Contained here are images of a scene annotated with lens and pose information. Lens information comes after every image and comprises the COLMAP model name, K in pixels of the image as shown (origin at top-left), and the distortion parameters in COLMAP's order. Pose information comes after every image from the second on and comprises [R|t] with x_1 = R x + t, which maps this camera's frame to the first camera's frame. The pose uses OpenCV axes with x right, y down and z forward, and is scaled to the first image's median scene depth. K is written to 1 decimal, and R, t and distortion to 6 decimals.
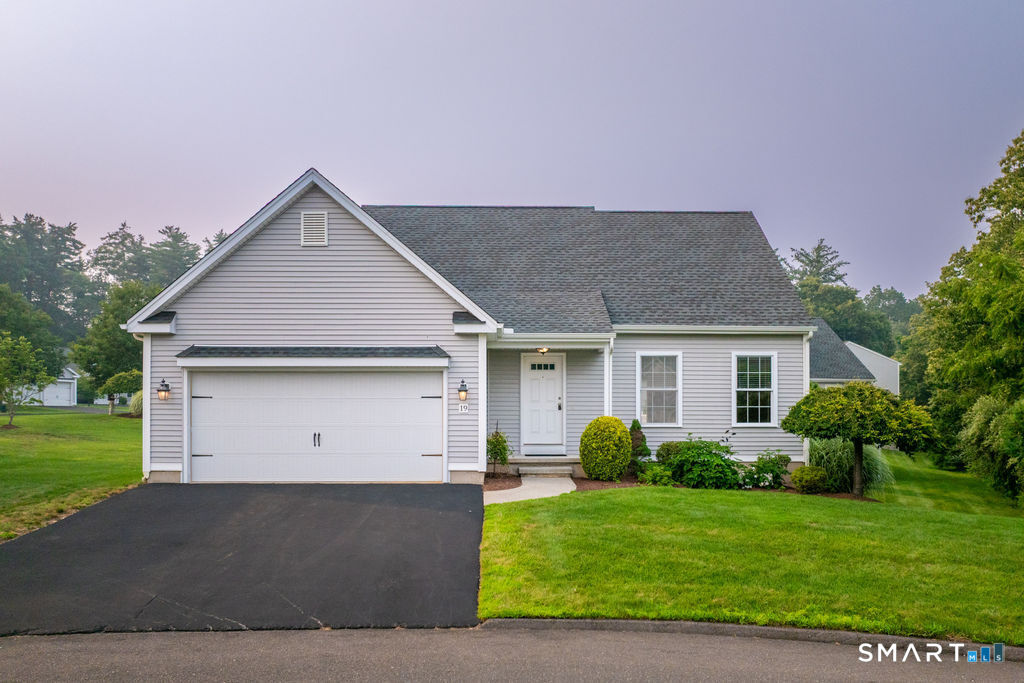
lens RADIAL K [[694.8, 0, 512.2], [0, 694.8, 380.2], [0, 0, 1]] dist [-0.042229, 0.006000]
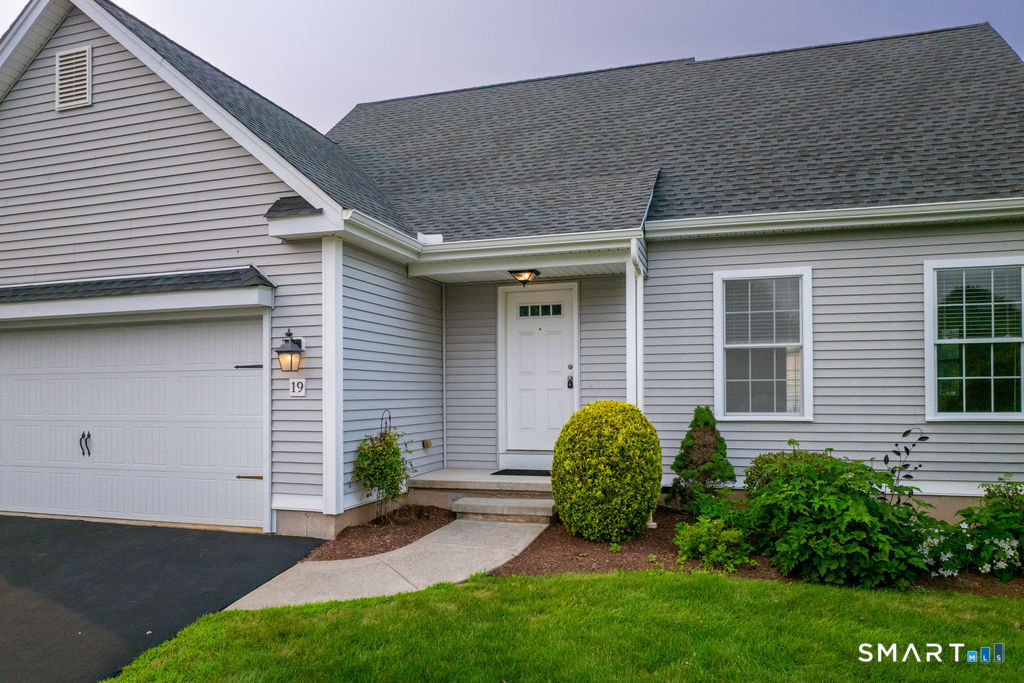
lens RADIAL K [[694.8, 0, 512.2], [0, 694.8, 380.2], [0, 0, 1]] dist [-0.042229, 0.006000]
pose [[0.952106, -0.013130, -0.305485, 0.201256], [0.022239, 0.999405, 0.026355, 0.022134], [0.304957, -0.031887, 0.951832, 0.493318]]
